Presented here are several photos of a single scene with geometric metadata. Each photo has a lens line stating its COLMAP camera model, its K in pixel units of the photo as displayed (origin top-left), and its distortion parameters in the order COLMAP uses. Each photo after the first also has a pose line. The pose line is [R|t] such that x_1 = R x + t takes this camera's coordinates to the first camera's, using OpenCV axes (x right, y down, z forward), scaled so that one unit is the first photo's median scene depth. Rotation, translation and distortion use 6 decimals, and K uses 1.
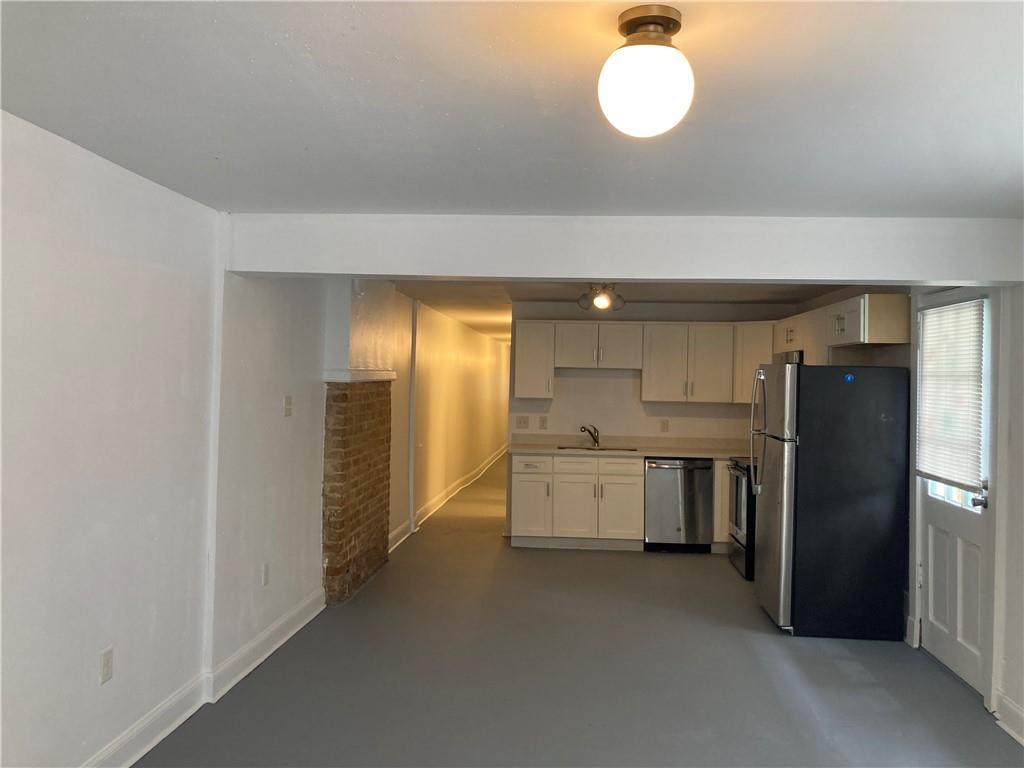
lens RADIAL K [[845.0, 0, 512.3], [0, 845.0, 371.1], [0, 0, 1]] dist [0.034998, -0.008522]
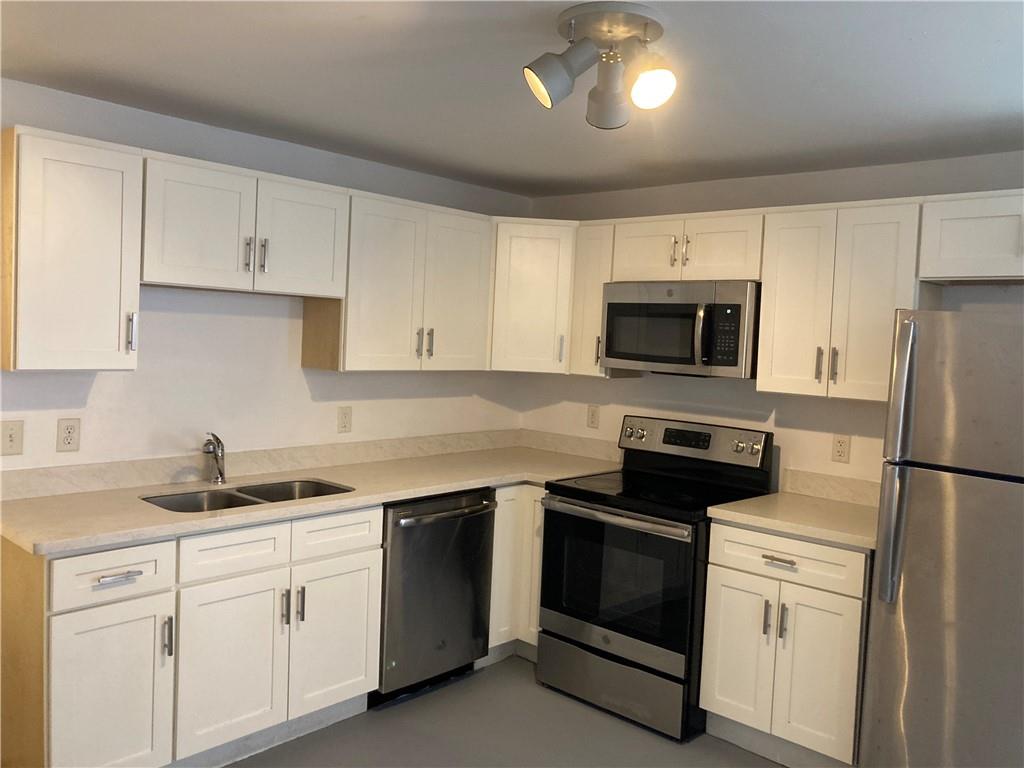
lens RADIAL K [[845.0, 0, 512.3], [0, 845.0, 371.1], [0, 0, 1]] dist [0.034998, -0.008522]
pose [[0.624780, -0.029937, 0.780226, -0.135975], [-0.041215, 0.996607, 0.071243, 0.000276], [-0.779712, -0.076668, 0.621427, 0.661270]]
